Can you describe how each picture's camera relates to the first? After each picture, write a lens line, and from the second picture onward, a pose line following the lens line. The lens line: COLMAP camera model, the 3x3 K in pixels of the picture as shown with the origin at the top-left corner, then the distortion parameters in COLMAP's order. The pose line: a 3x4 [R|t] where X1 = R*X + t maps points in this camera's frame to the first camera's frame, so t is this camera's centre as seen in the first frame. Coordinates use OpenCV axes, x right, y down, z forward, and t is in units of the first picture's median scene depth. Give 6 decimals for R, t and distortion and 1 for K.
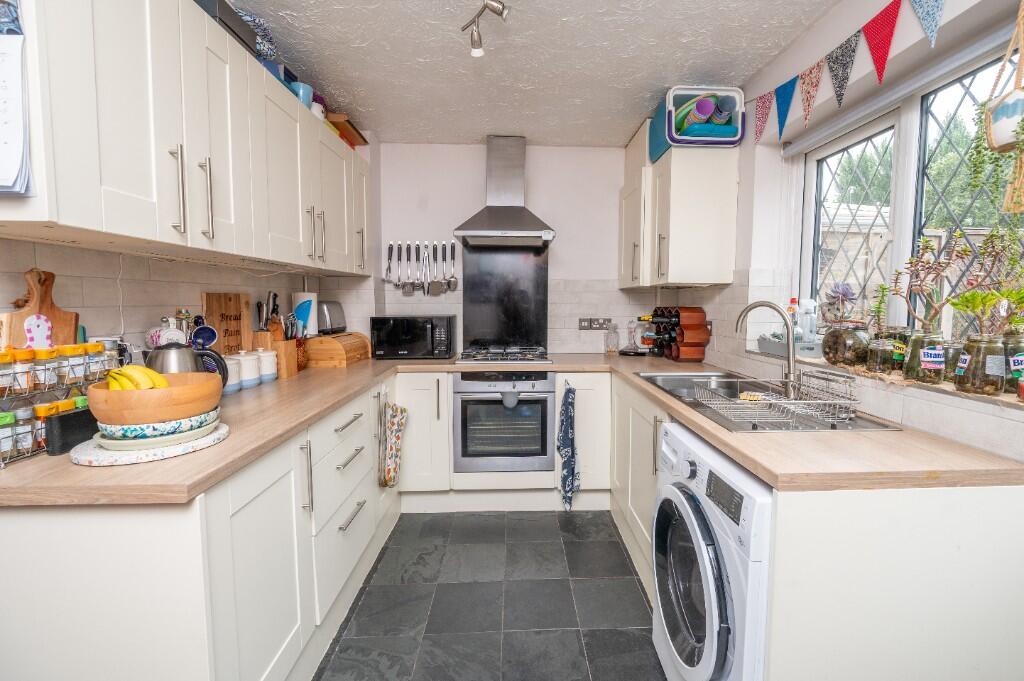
lens RADIAL K [[425.8, 0, 533.4], [0, 425.8, 334.1], [0, 0, 1]] dist [-0.005923, 0.000325]
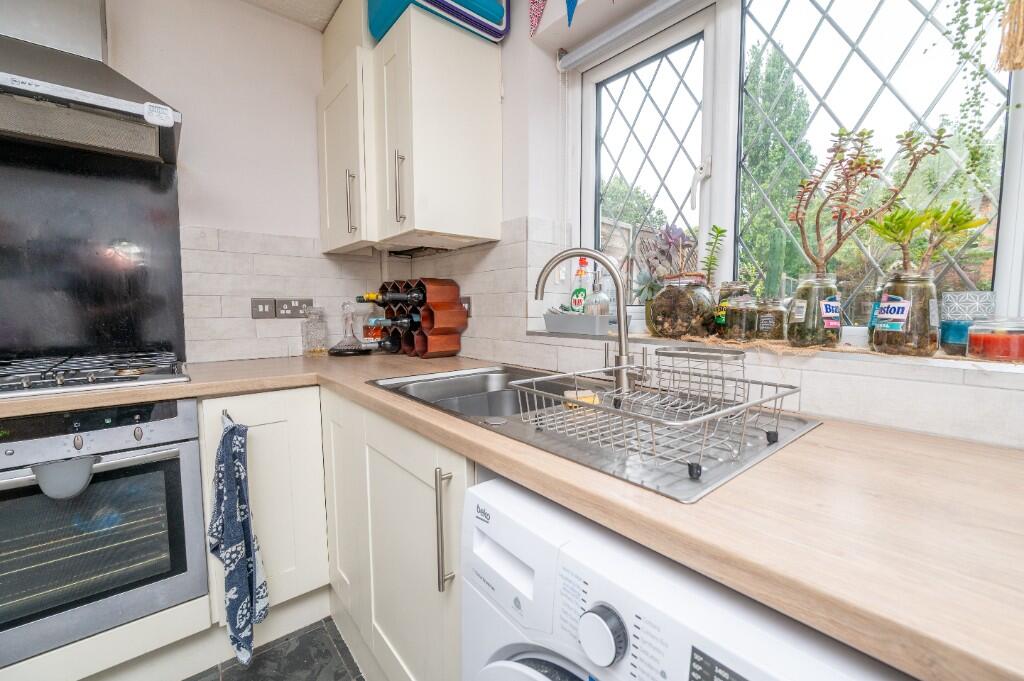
lens RADIAL K [[425.8, 0, 533.4], [0, 425.8, 334.1], [0, 0, 1]] dist [-0.005923, 0.000325]
pose [[0.782202, -0.048304, 0.621150, 0.054778], [0.050854, 0.998613, 0.013618, 0.027794], [-0.620946, 0.020936, 0.783573, 0.369407]]
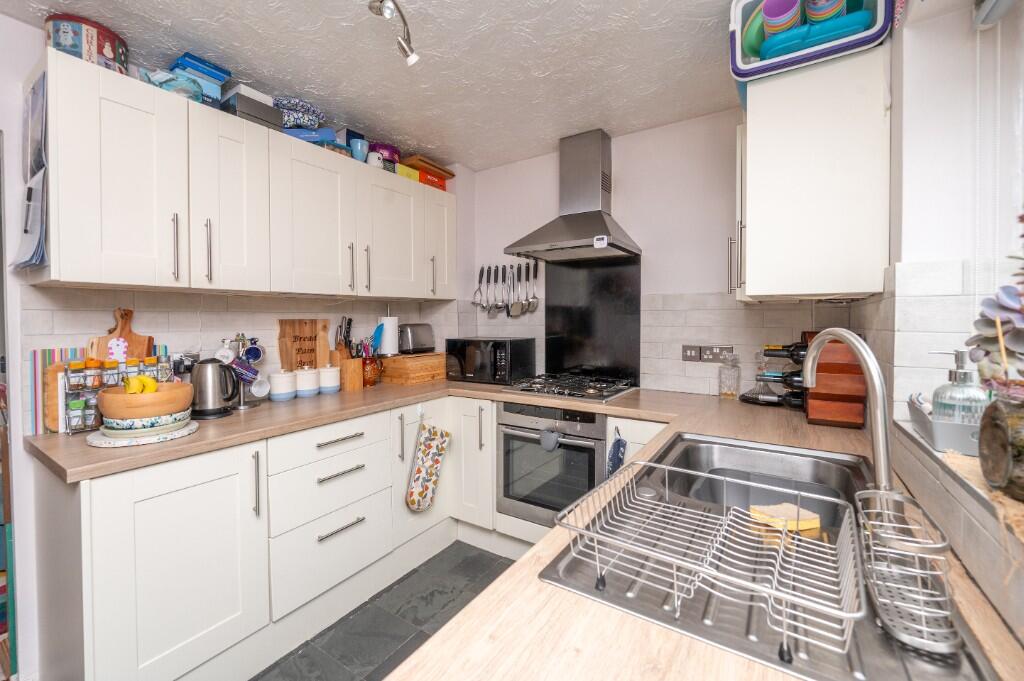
lens RADIAL K [[422.8, 0, 492.5], [0, 422.8, 326.0], [0, 0, 1]] dist [-0.007688, 0.000025]
pose [[0.797696, 0.002473, -0.603055, 0.351280], [-0.038295, 0.998181, -0.046561, -0.029175], [0.601843, 0.060235, 0.796339, 0.250937]]
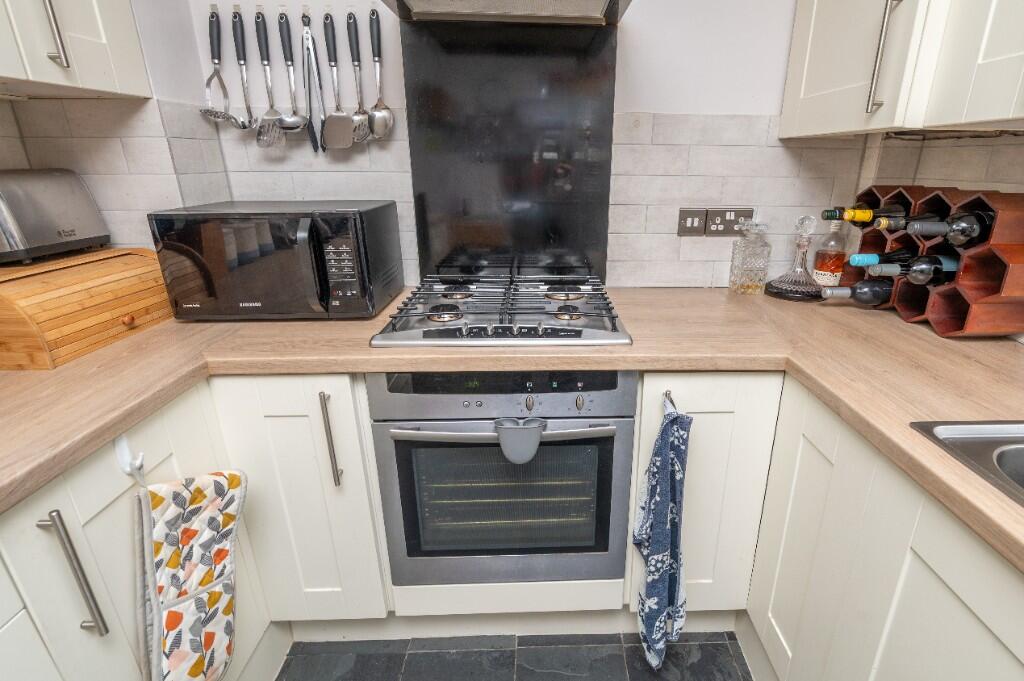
lens RADIAL K [[483.1, 0, 559.9], [0, 483.1, 329.7], [0, 0, 1]] dist [-0.010653, -0.000014]
pose [[0.999939, 0.007328, -0.008247, -0.014565], [-0.004972, 0.966641, 0.256089, -0.053862], [0.009849, -0.256032, 0.966618, 0.594710]]
